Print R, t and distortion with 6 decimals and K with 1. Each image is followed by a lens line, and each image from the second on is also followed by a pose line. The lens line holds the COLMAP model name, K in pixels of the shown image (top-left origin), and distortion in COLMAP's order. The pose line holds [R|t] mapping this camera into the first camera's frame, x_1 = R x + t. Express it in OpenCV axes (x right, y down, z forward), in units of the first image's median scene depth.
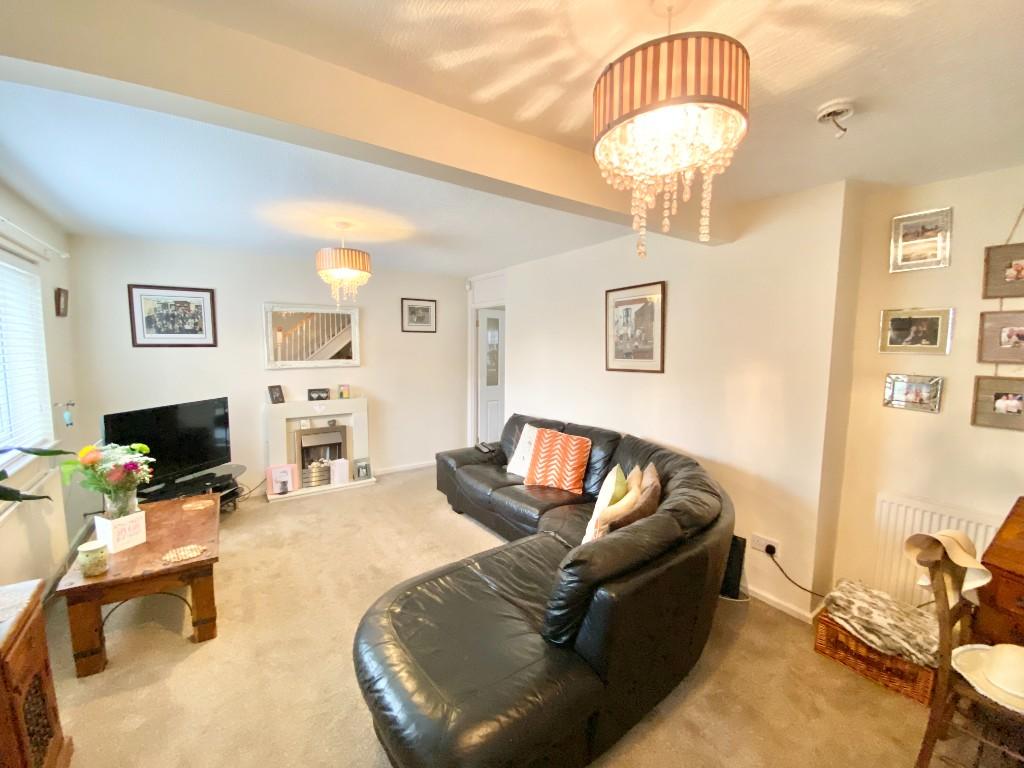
lens RADIAL K [[406.1, 0, 506.5], [0, 406.1, 382.1], [0, 0, 1]] dist [0.024651, -0.034671]
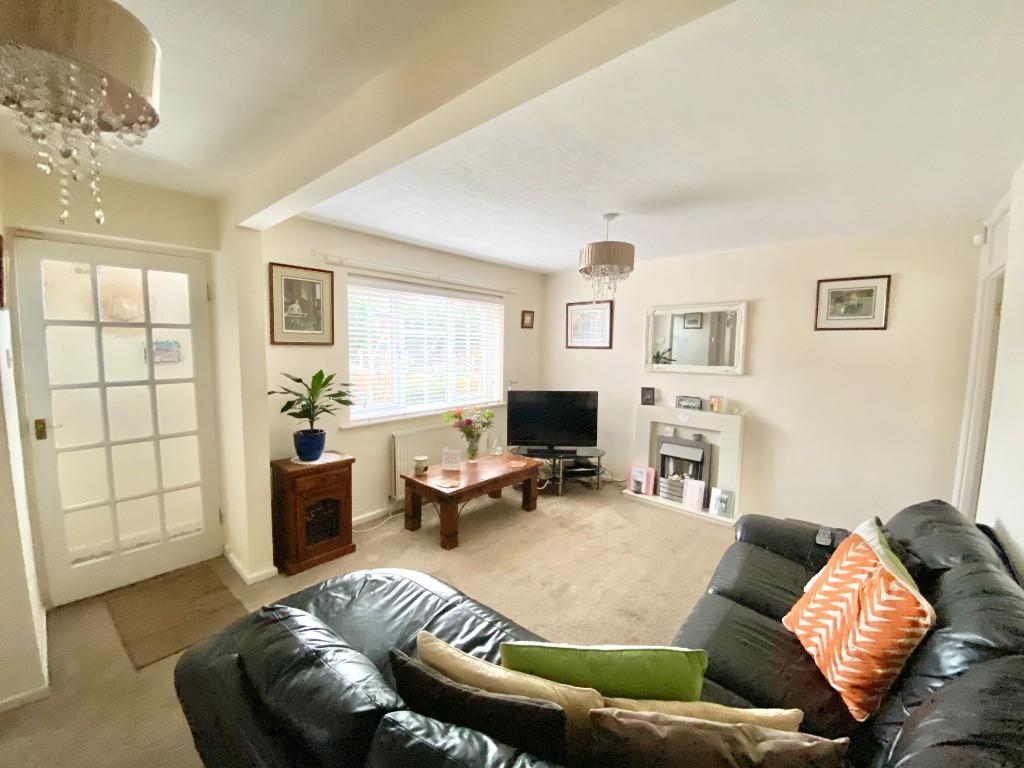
lens RADIAL K [[406.1, 0, 506.5], [0, 406.1, 382.1], [0, 0, 1]] dist [0.024651, -0.034671]
pose [[0.221696, 0.087102, -0.971218, 0.344594], [-0.100823, 0.992712, 0.066015, -0.036525], [0.969889, 0.083286, 0.228863, 0.417836]]
